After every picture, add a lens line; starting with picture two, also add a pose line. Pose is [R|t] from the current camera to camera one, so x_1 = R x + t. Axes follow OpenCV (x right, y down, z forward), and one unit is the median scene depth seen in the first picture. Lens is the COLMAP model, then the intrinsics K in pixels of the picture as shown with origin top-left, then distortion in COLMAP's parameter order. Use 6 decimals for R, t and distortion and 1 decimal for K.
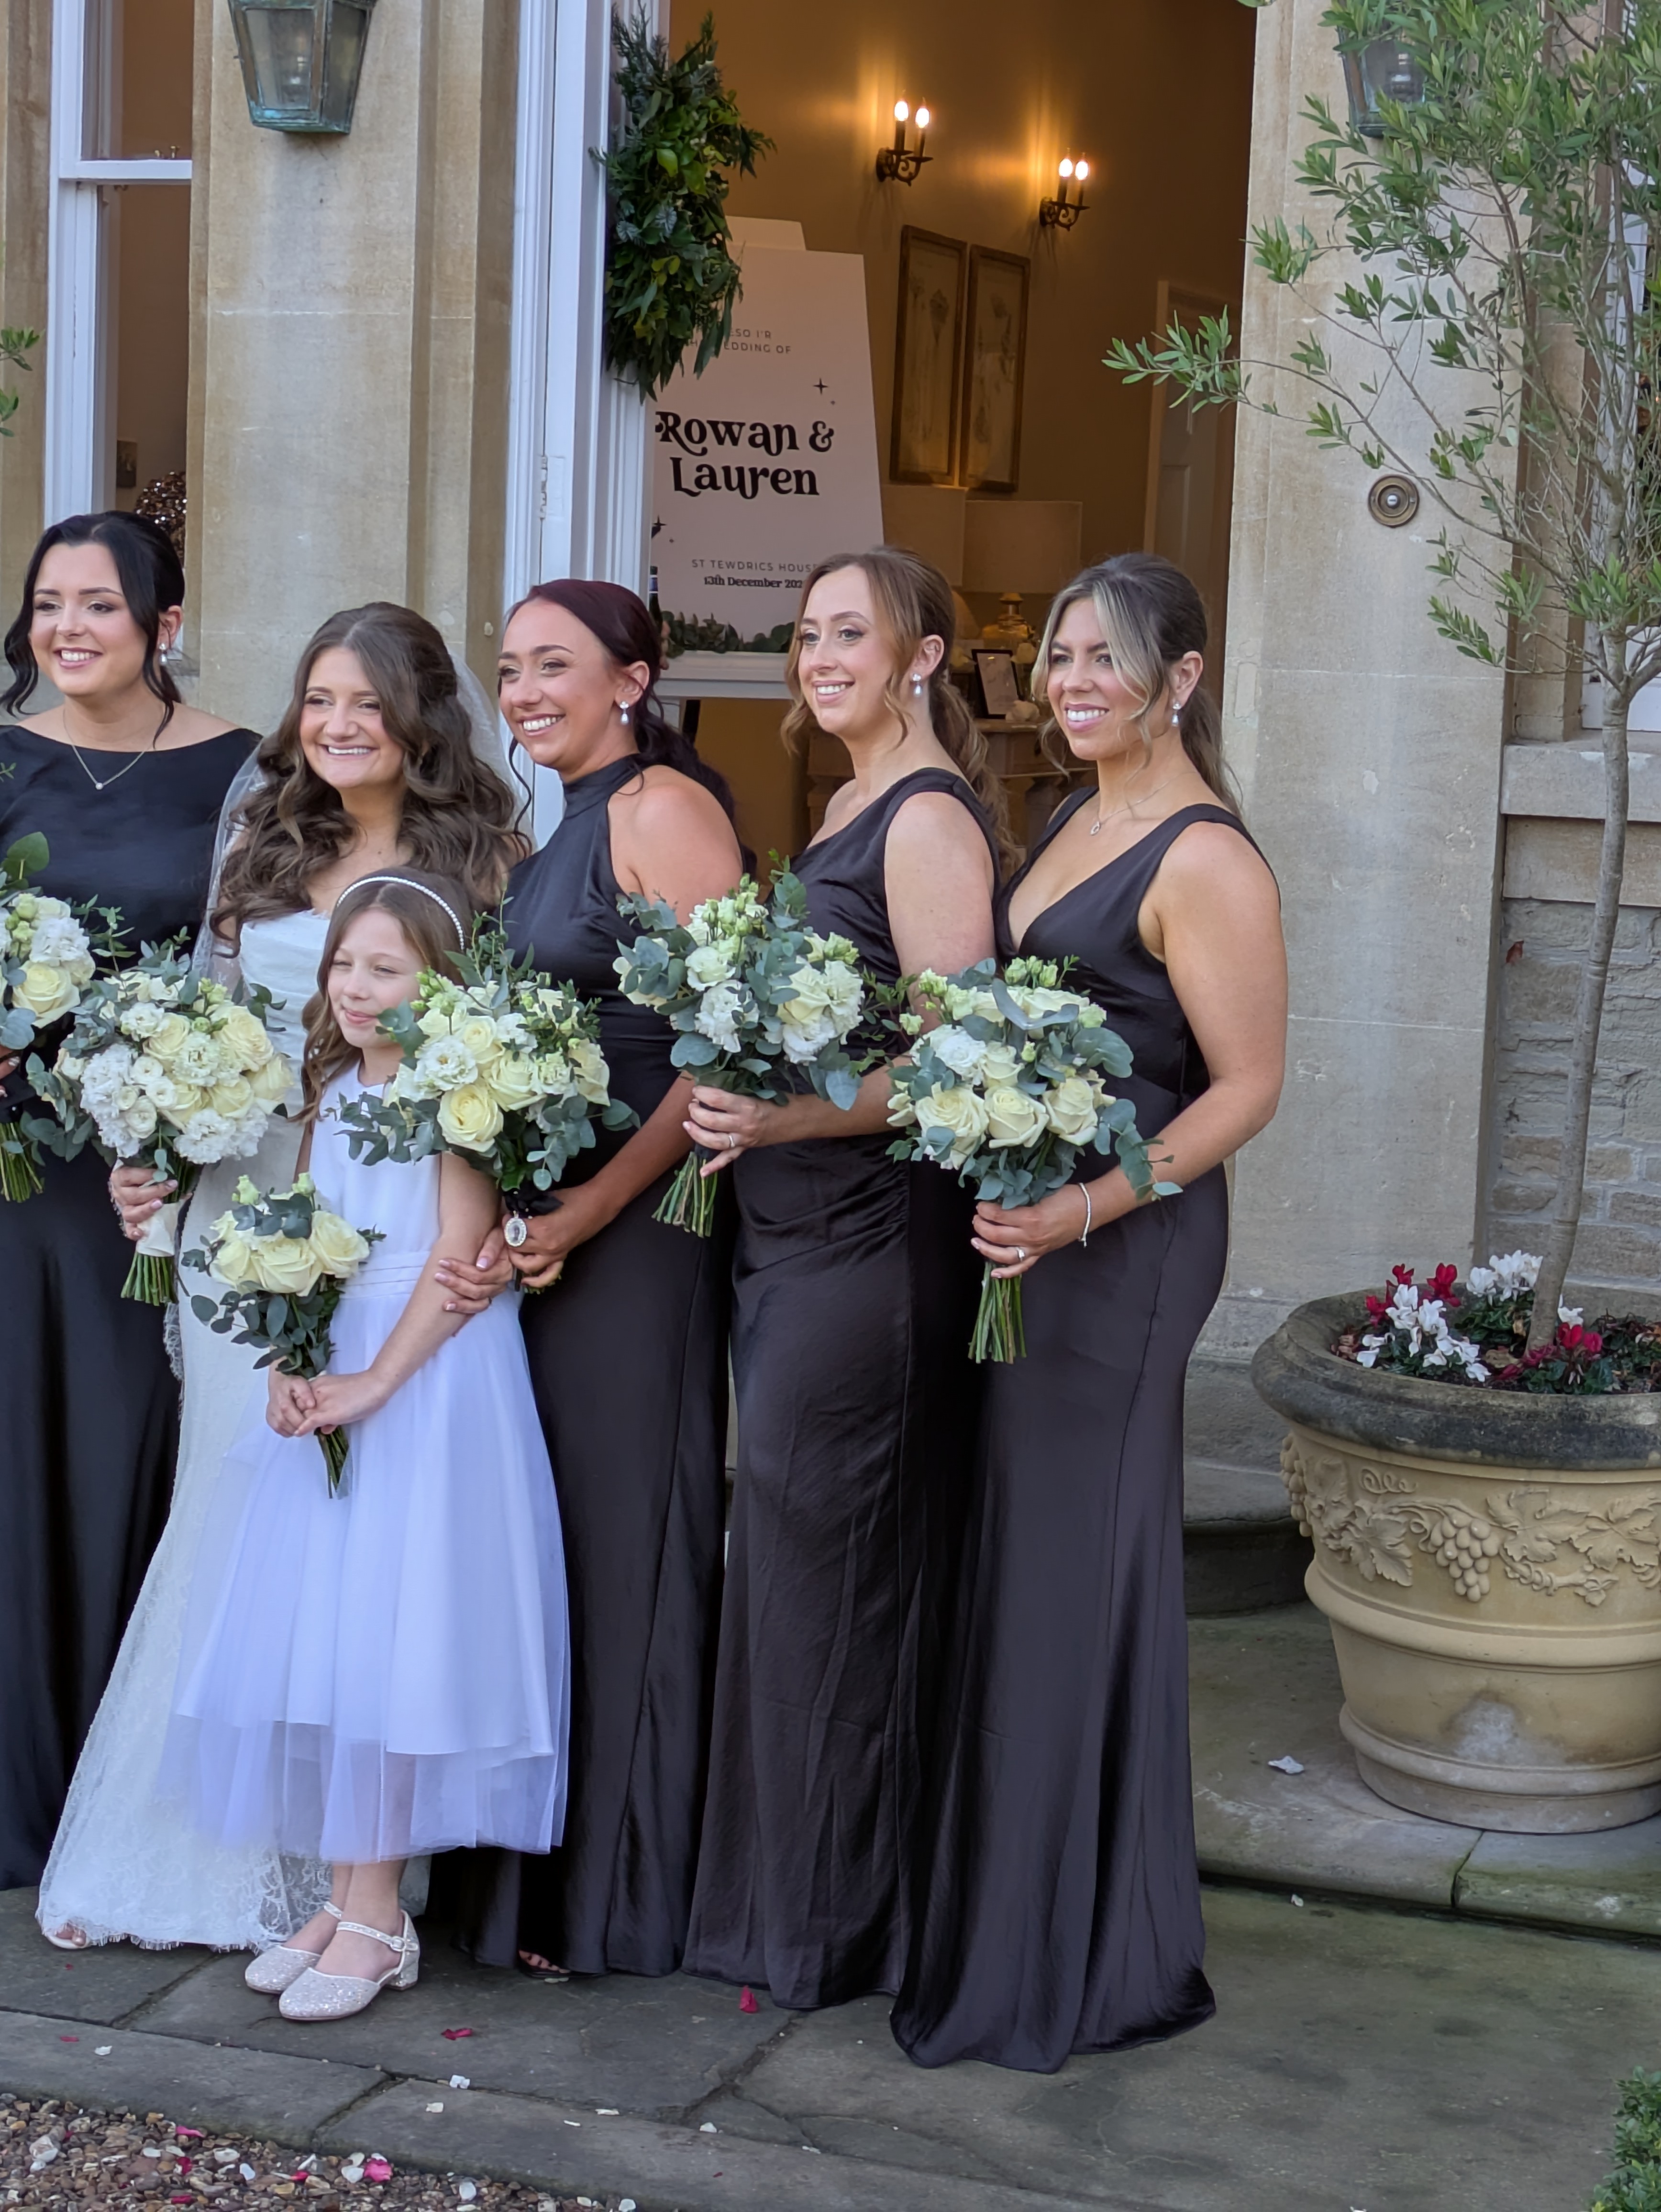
lens RADIAL K [[4368.9, 0, 847.5], [0, 4368.9, 1055.3], [0, 0, 1]] dist [0.002954, 0.000000]
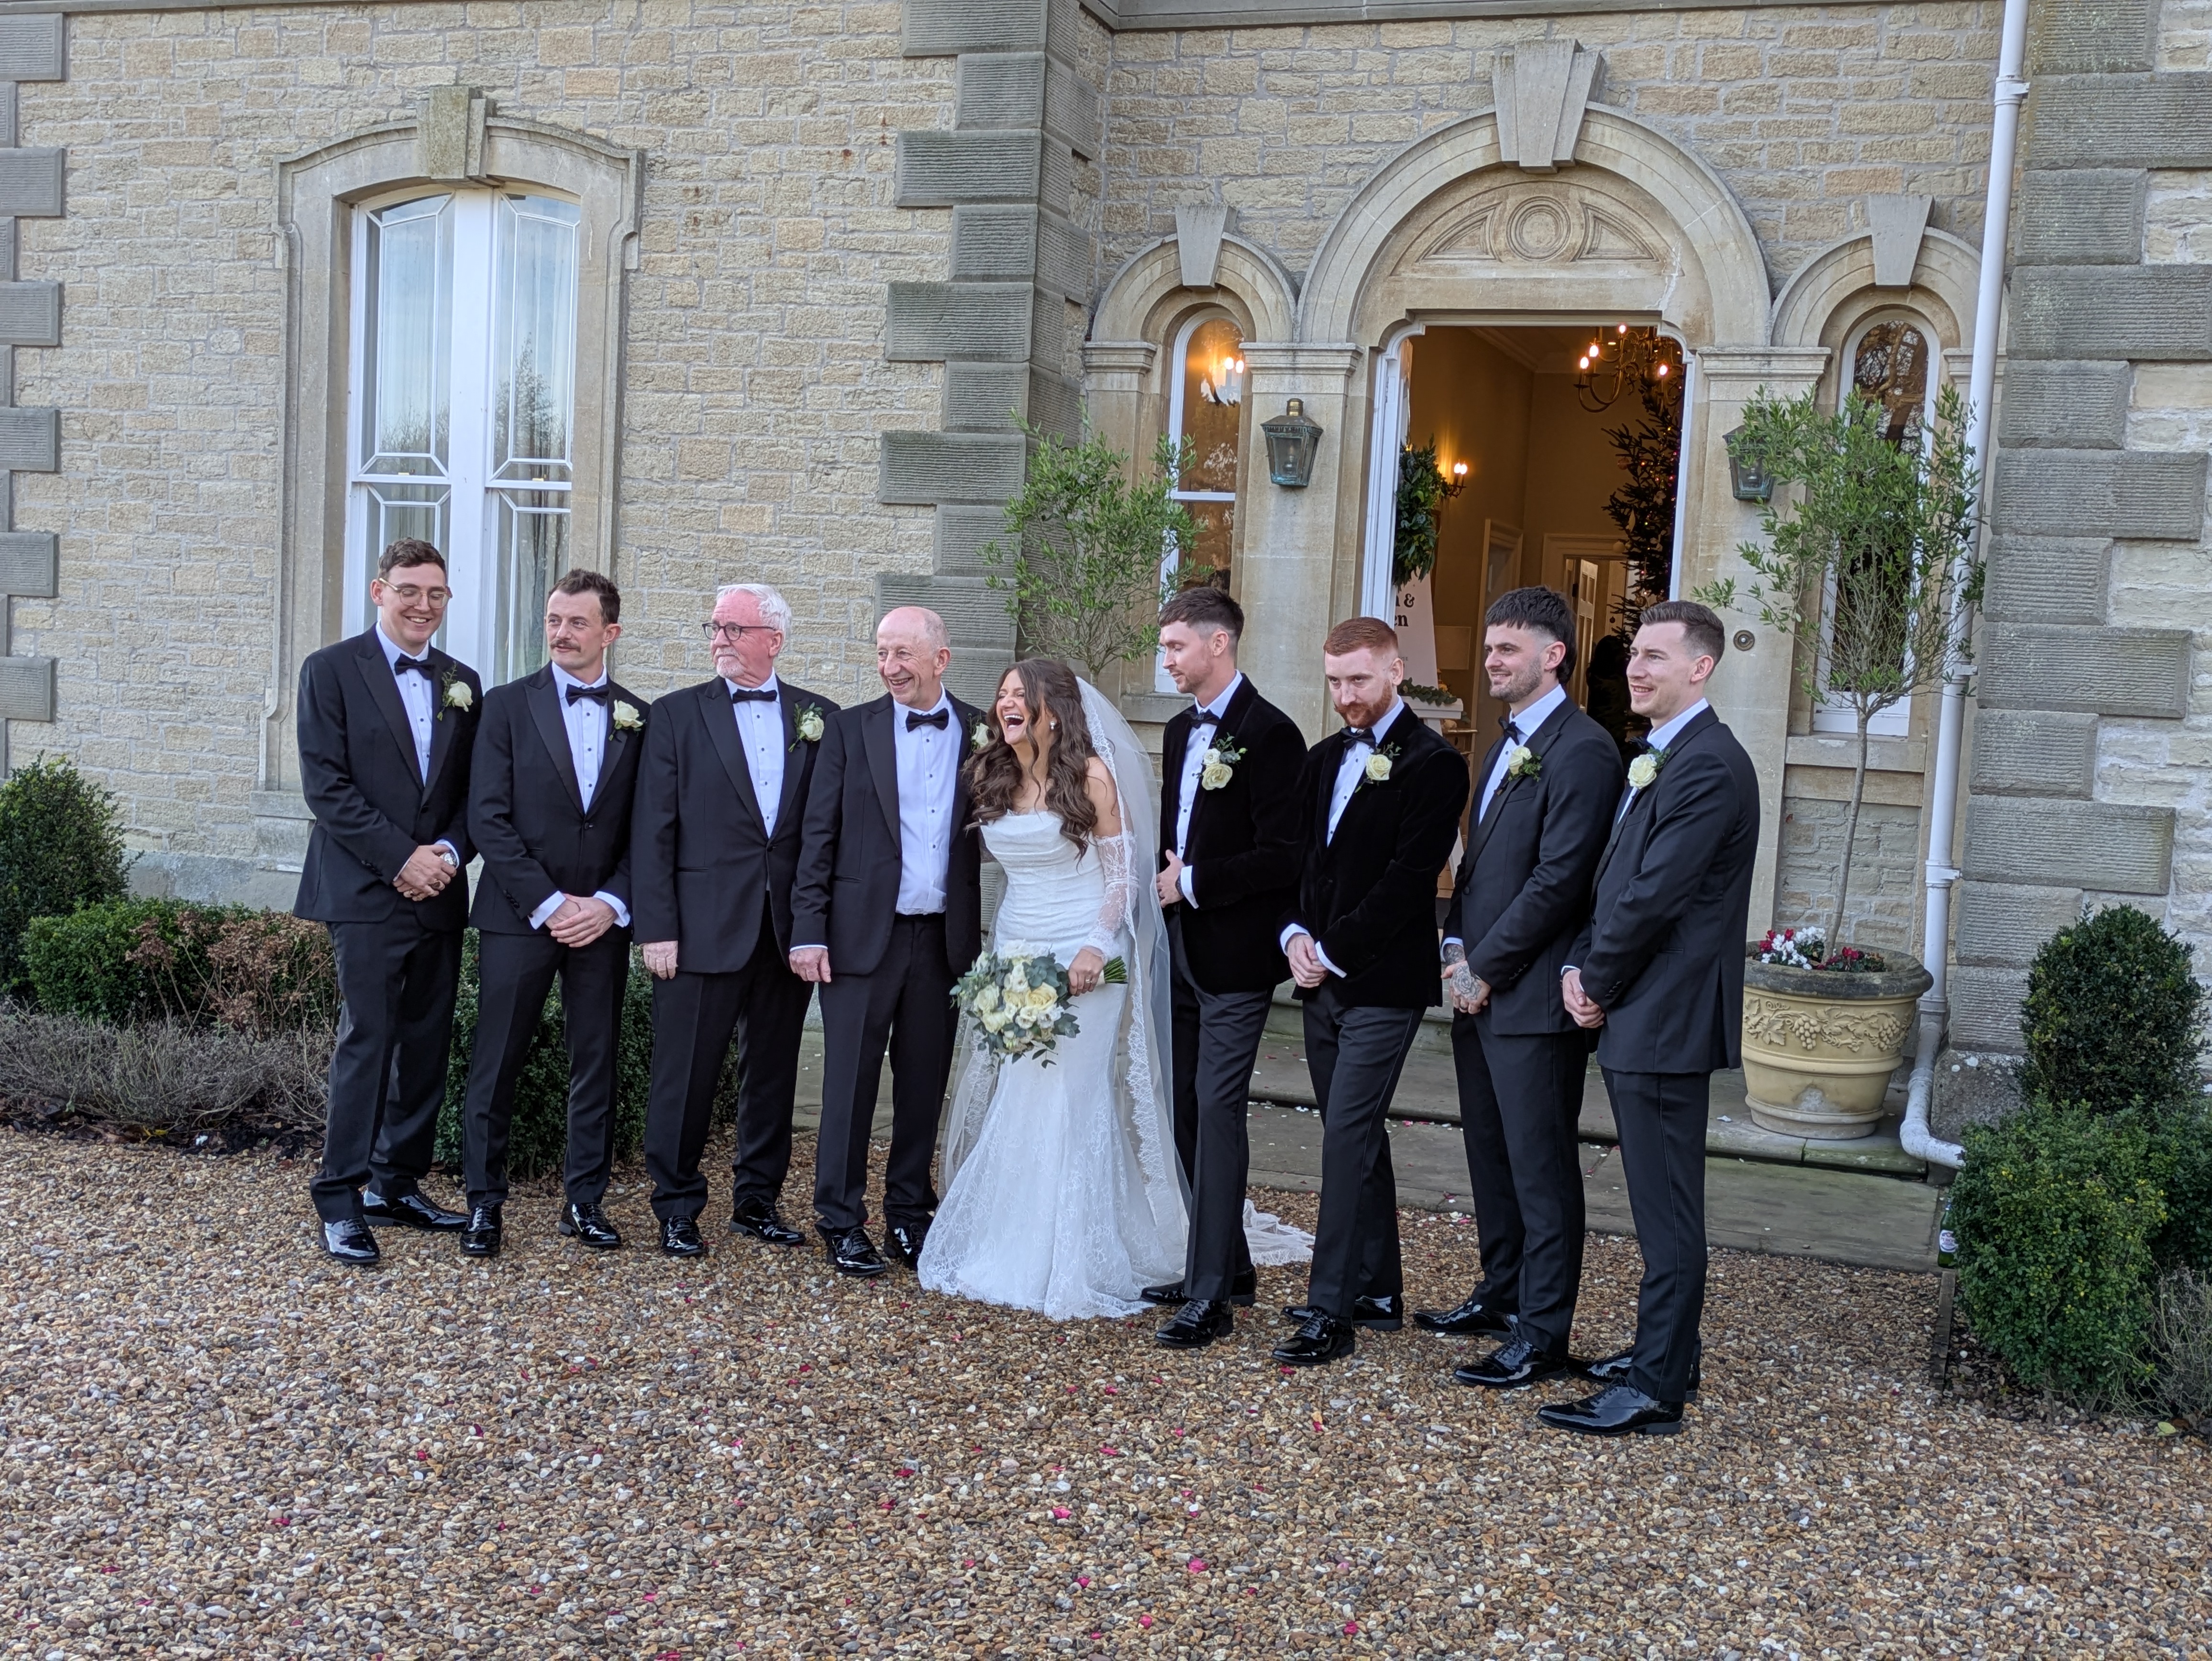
lens RADIAL K [[2563.4, 0, 1109.5], [0, 2563.4, 863.3], [0, 0, 1]] dist [0.081320, 0.000000]
pose [[0.999895, 0.014490, 0.000099, -0.289749], [-0.014485, 0.999649, -0.022198, 0.050065], [-0.000420, 0.022195, 0.999754, -0.599943]]
